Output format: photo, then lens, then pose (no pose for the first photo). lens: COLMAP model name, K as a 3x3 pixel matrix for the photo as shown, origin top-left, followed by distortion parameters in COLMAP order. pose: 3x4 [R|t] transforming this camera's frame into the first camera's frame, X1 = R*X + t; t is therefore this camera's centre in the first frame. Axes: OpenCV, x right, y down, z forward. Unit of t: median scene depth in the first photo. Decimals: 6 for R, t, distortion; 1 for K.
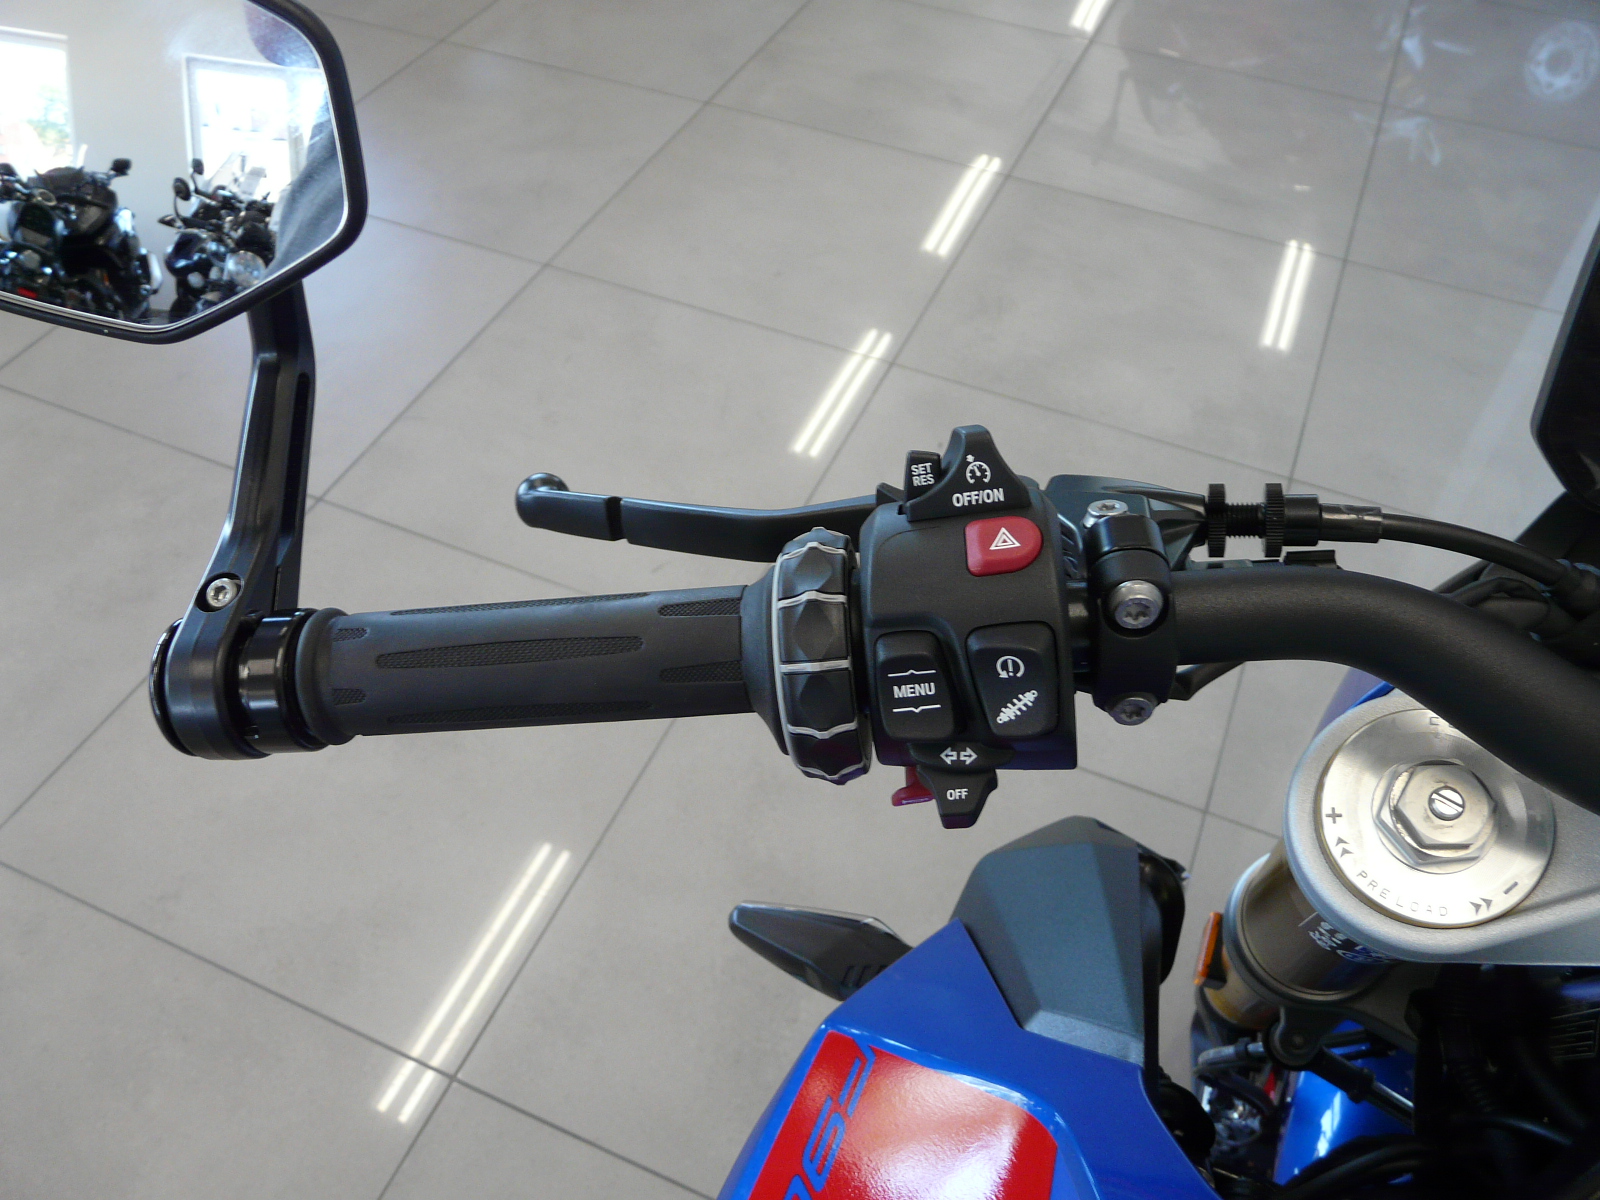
lens RADIAL K [[1328.5, 0, 795.4], [0, 1328.5, 599.3], [0, 0, 1]] dist [-0.086823, 0.111246]
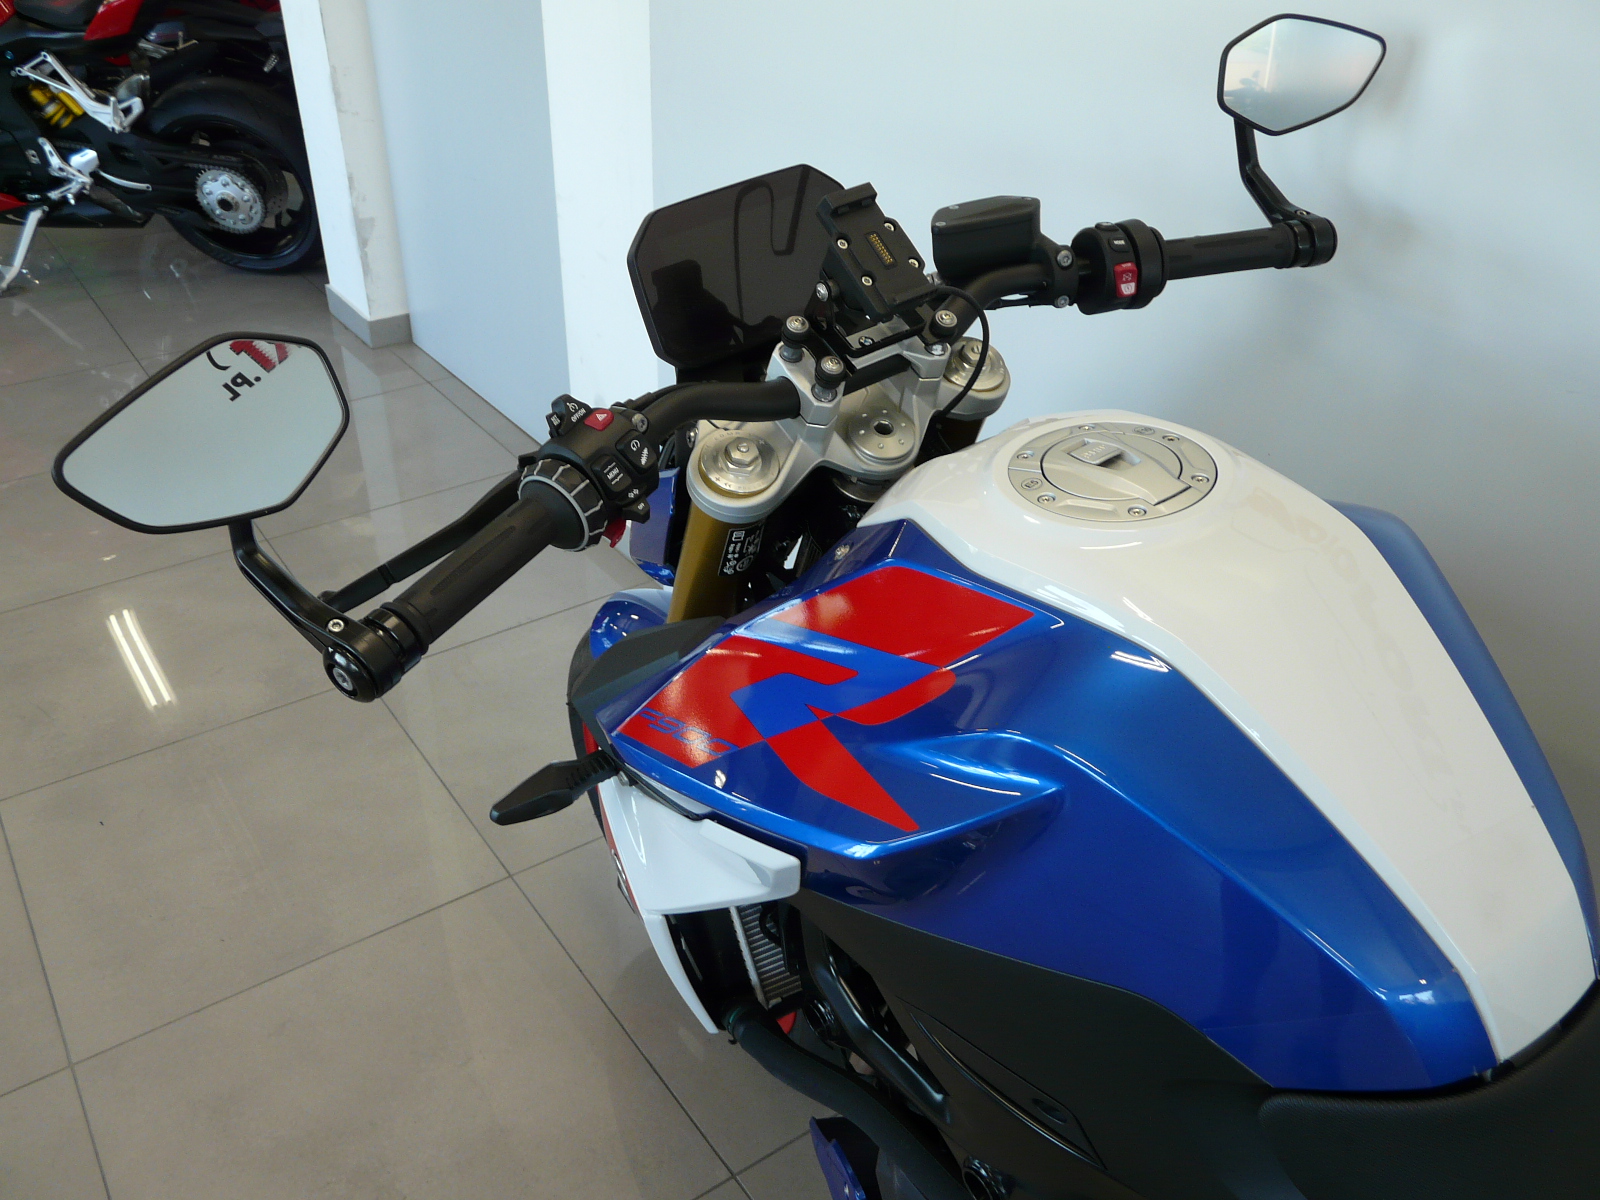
lens RADIAL K [[1328.5, 0, 795.4], [0, 1328.5, 599.3], [0, 0, 1]] dist [-0.086823, 0.111246]
pose [[0.517076, -0.467879, 0.716744, -1.717883], [0.635313, 0.770946, 0.044931, 0.367743], [-0.573594, 0.432124, 0.695887, -0.960968]]
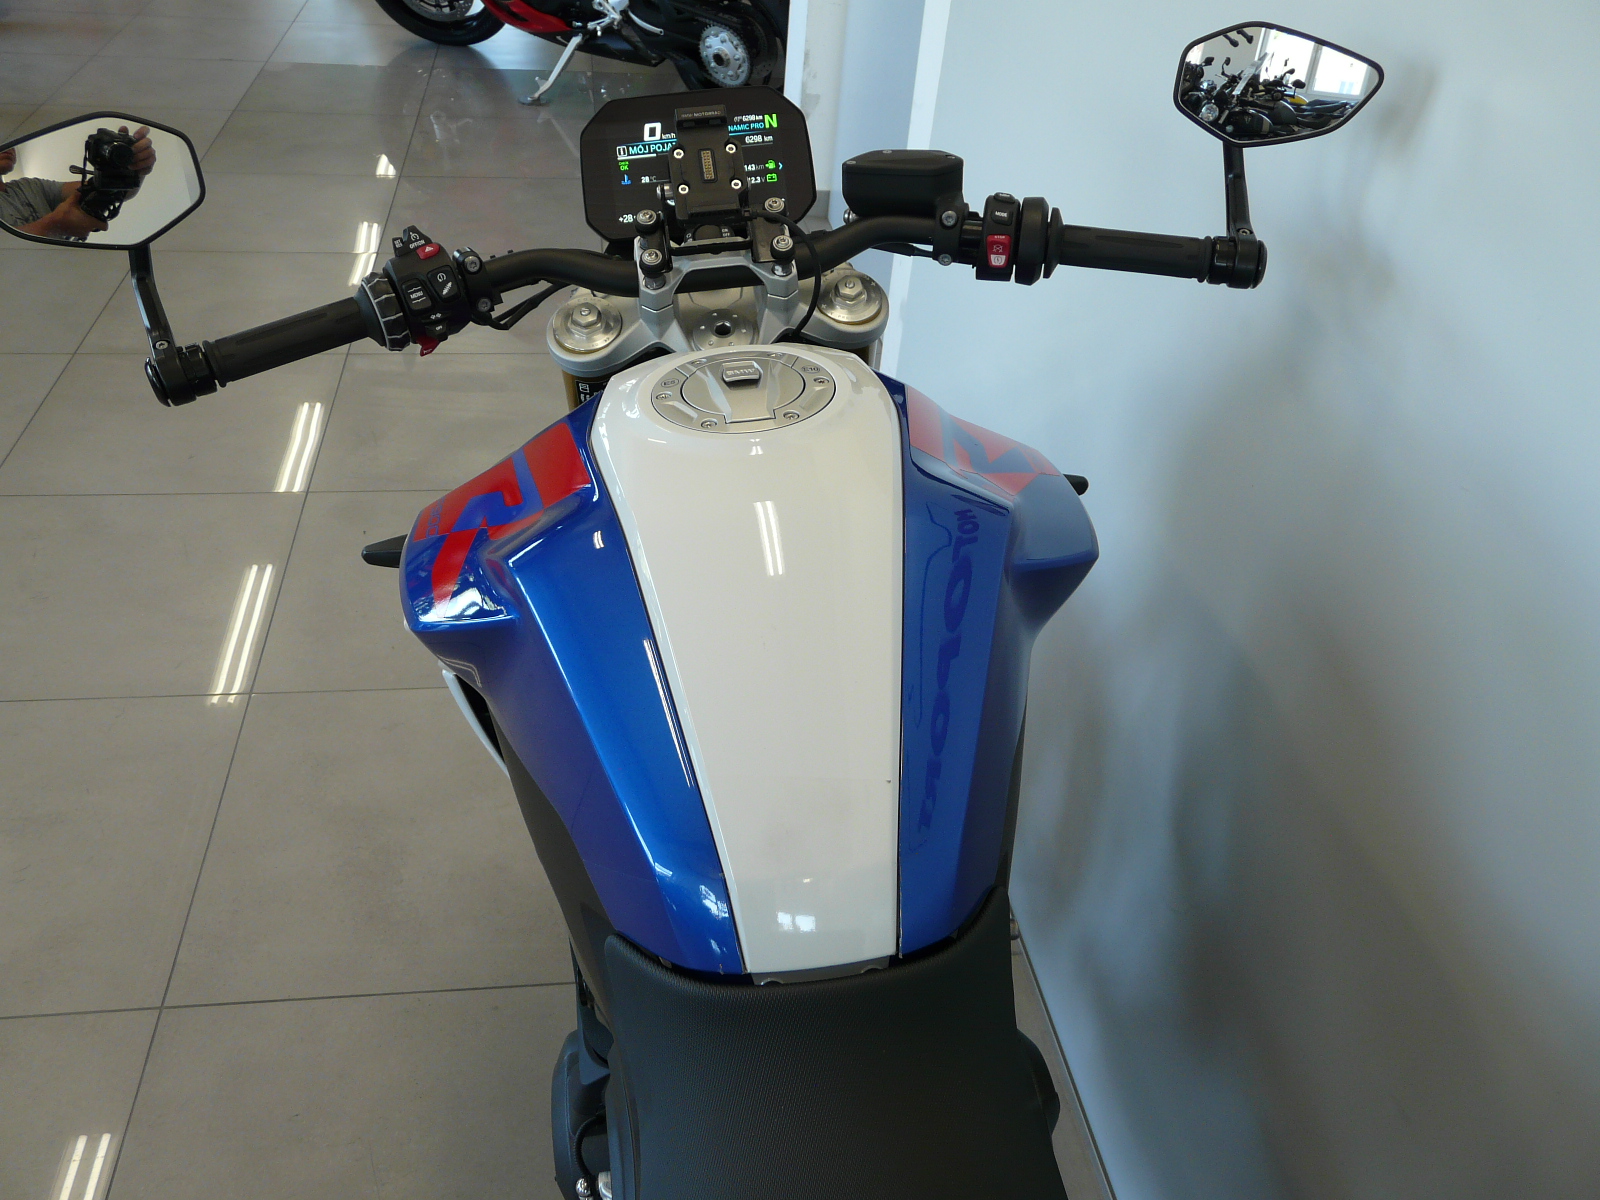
lens RADIAL K [[1328.5, 0, 795.4], [0, 1328.5, 599.3], [0, 0, 1]] dist [-0.086823, 0.111246]
pose [[0.856135, -0.277363, 0.436008, -0.728038], [0.348756, 0.932741, -0.091454, 1.373835], [-0.381316, 0.230357, 0.895284, -2.096892]]
